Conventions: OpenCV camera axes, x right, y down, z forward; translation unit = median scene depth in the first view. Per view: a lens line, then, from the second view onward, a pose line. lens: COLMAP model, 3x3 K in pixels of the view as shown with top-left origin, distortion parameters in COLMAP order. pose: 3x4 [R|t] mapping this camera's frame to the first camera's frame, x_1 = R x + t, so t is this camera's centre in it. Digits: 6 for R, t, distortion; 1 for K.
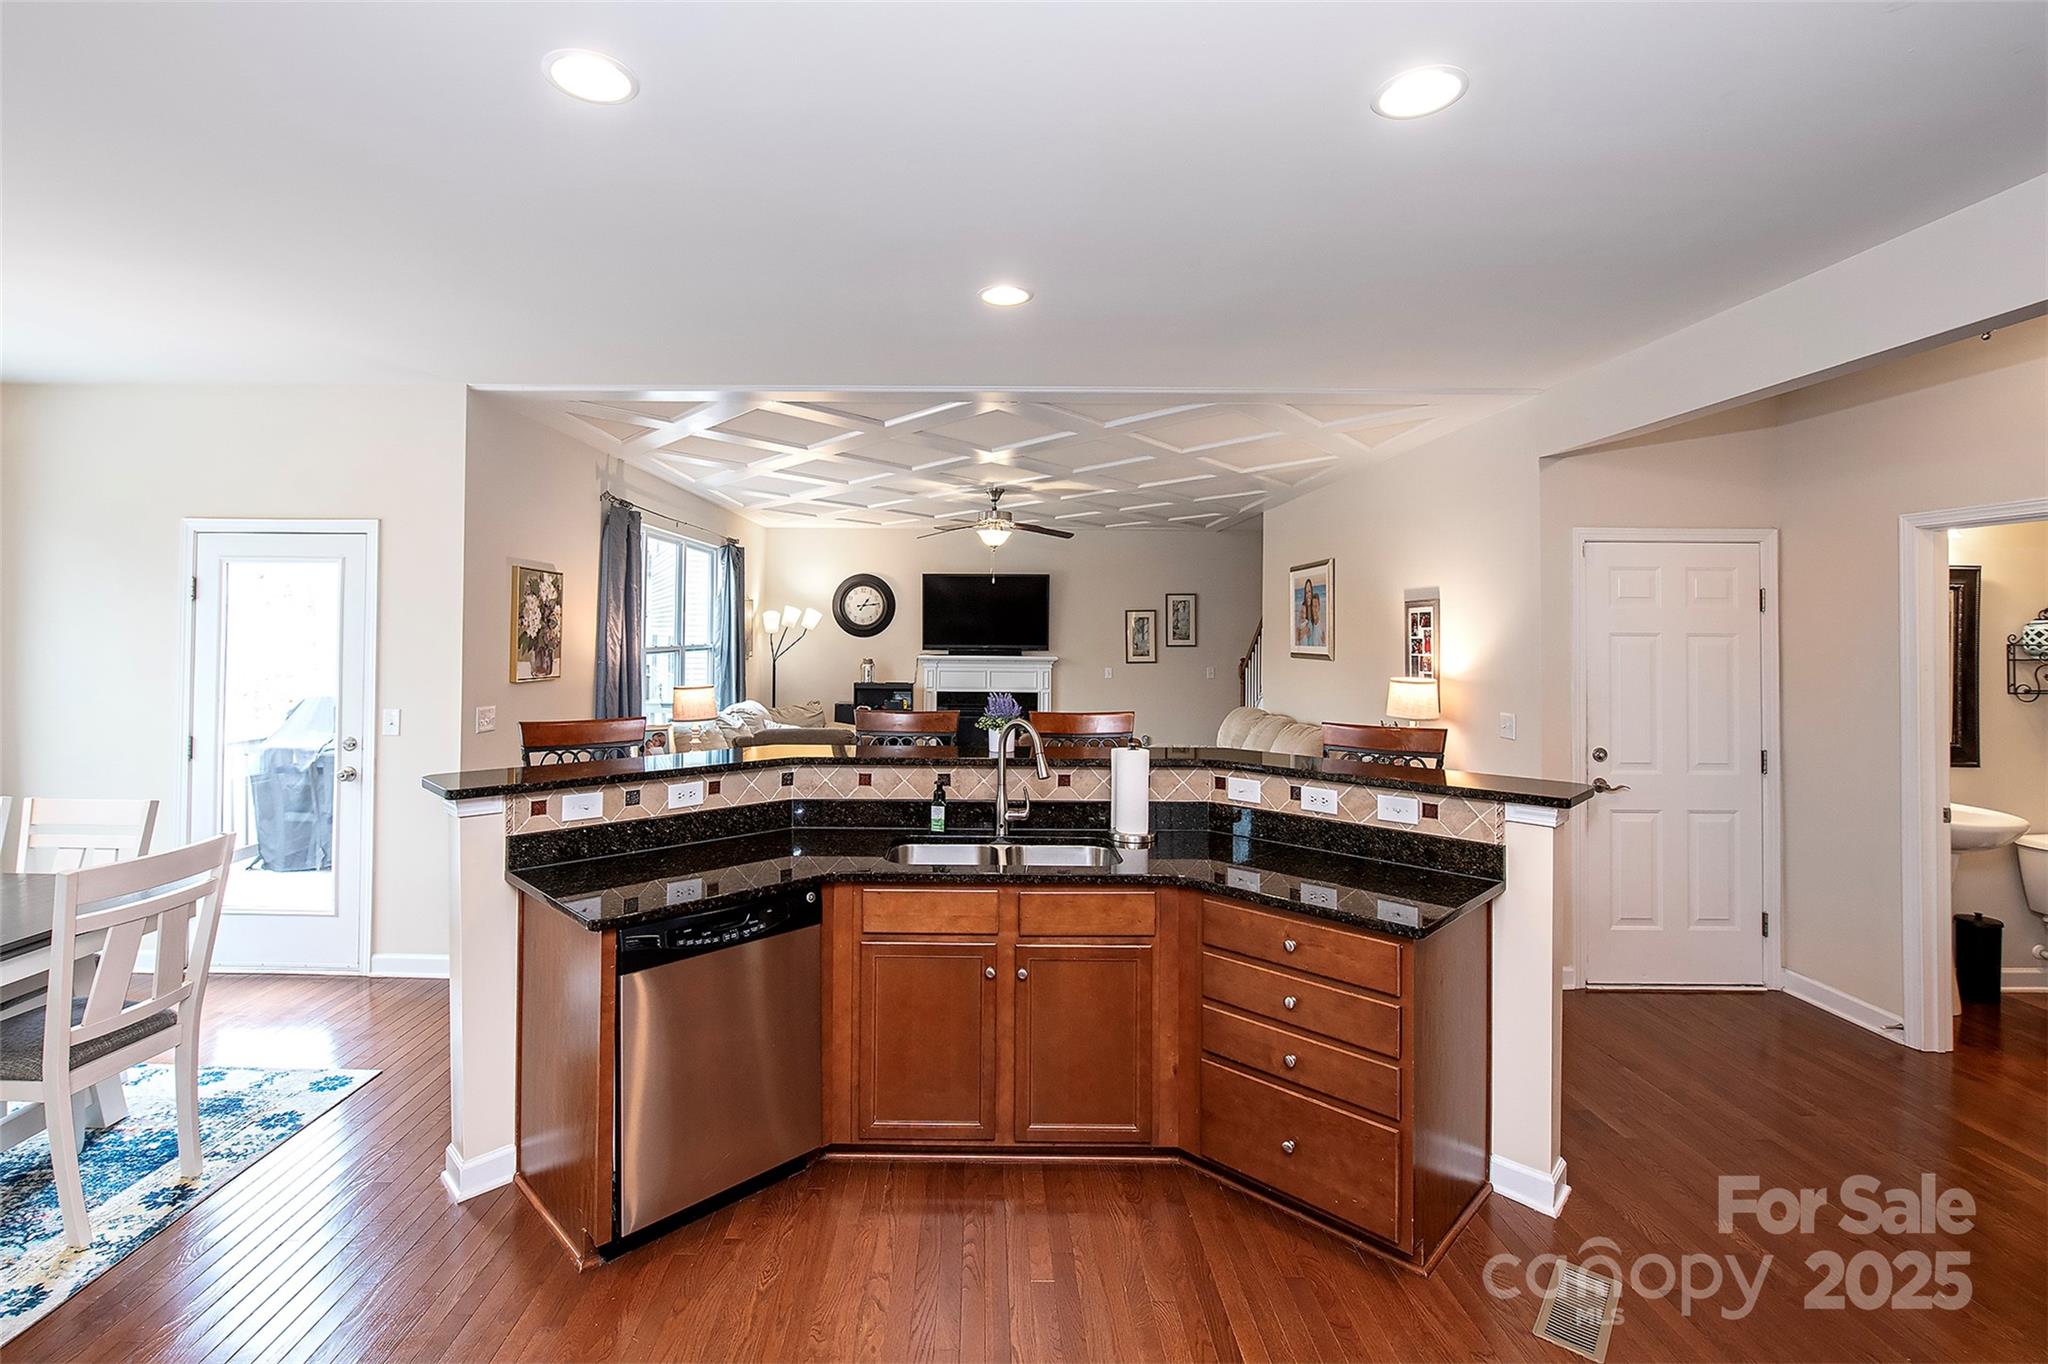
lens RADIAL K [[821.8, 0, 1024.0], [0, 821.8, 682.0], [0, 0, 1]] dist [0.007146, -0.000668]
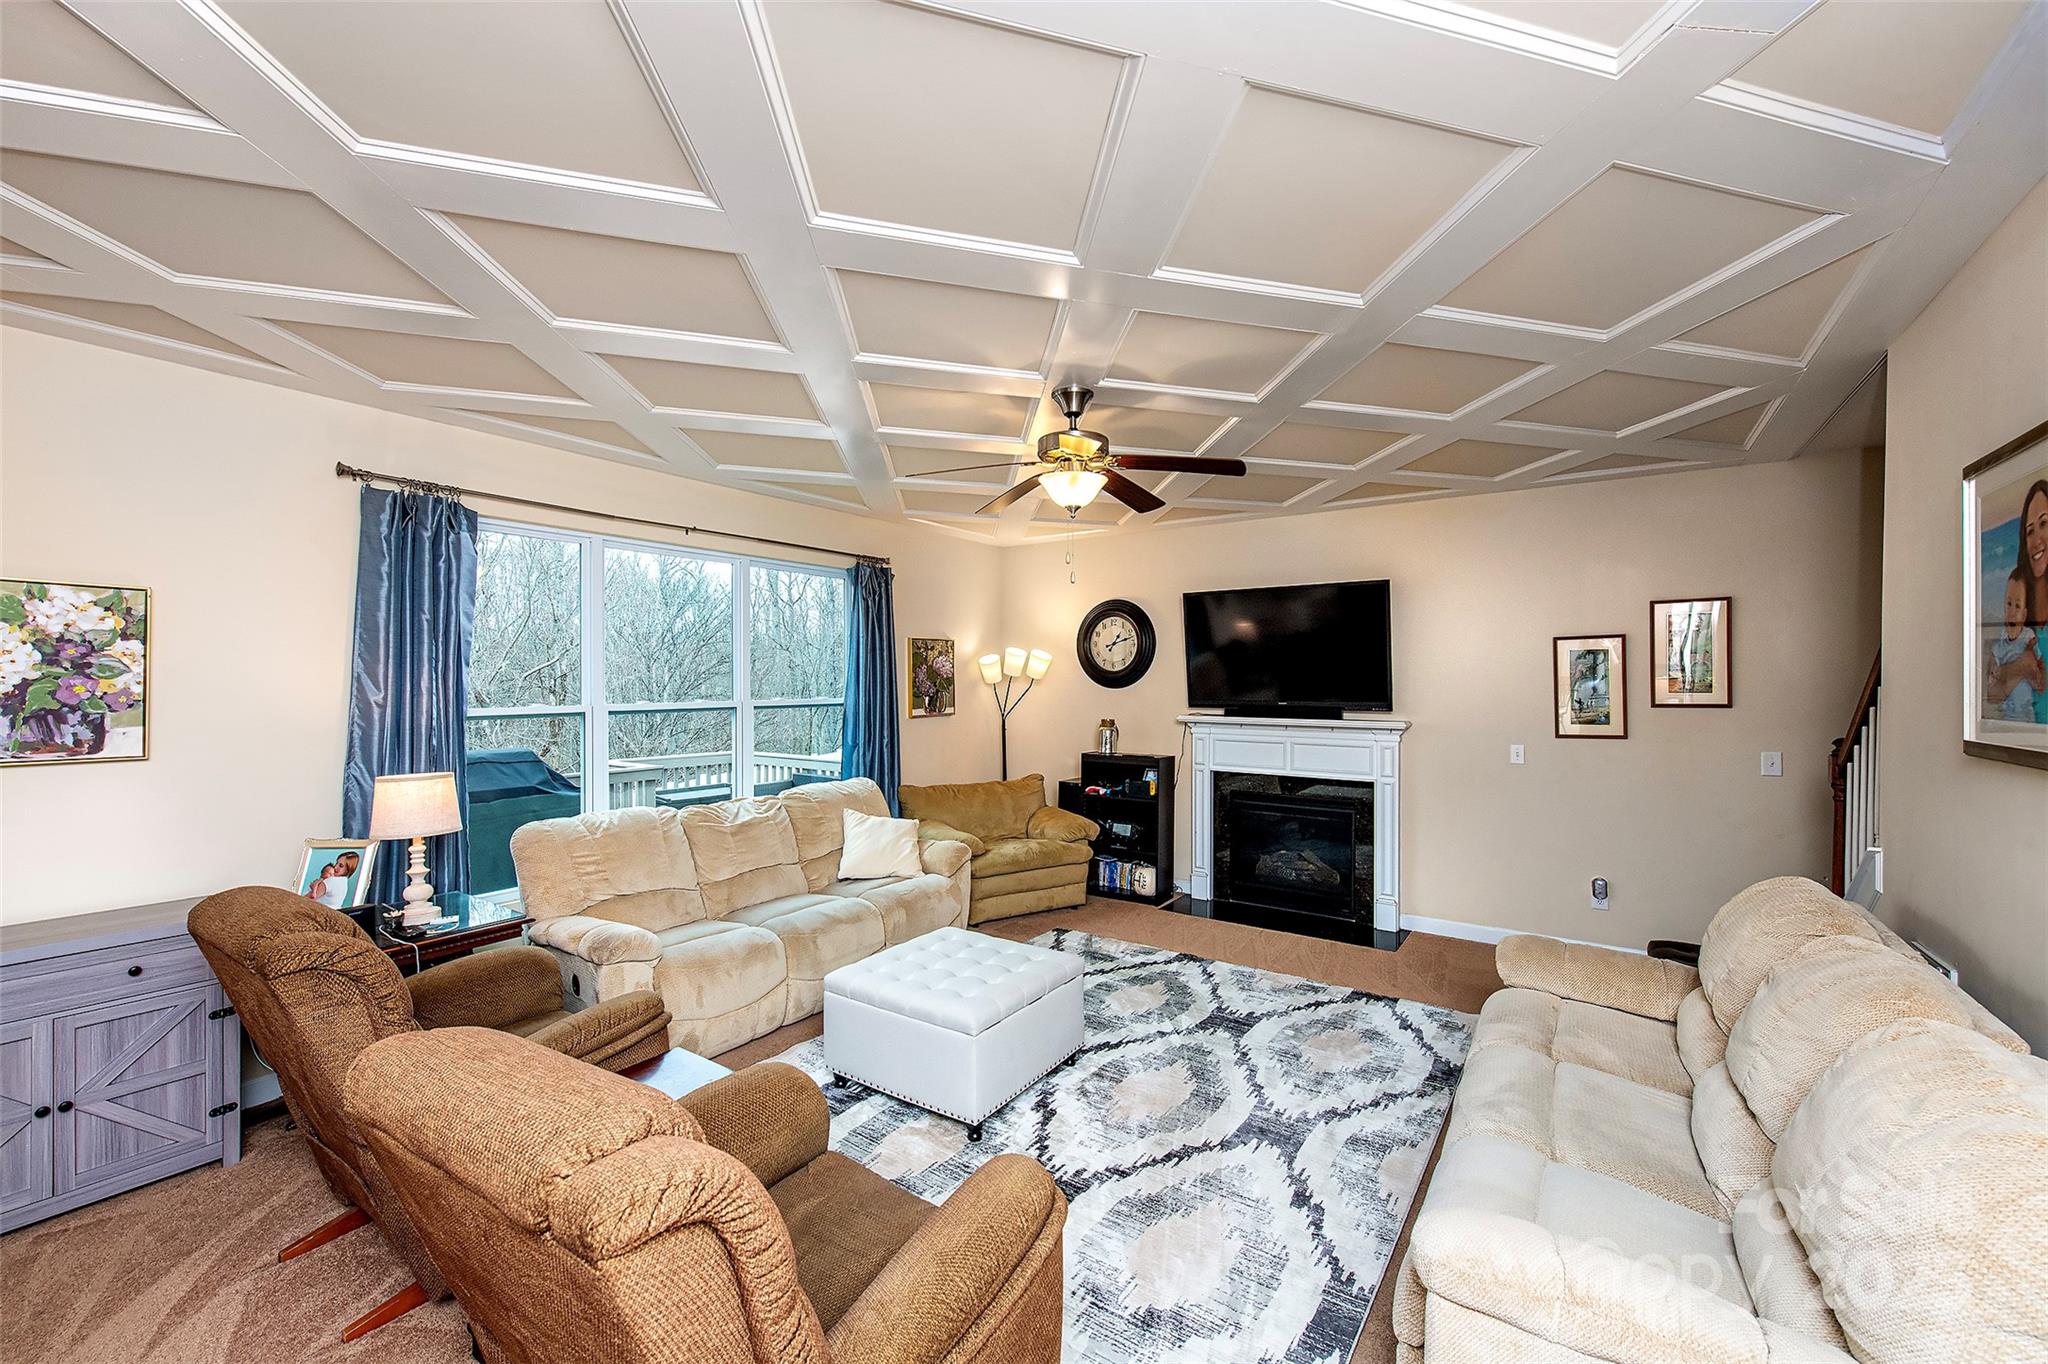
lens RADIAL K [[821.8, 0, 1024.0], [0, 821.8, 682.0], [0, 0, 1]] dist [0.007146, -0.000668]
pose [[0.827716, -0.005249, -0.561122, 0.145532], [-0.028650, 0.998257, -0.051600, -0.022018], [0.560415, 0.058787, 0.826123, 0.385013]]
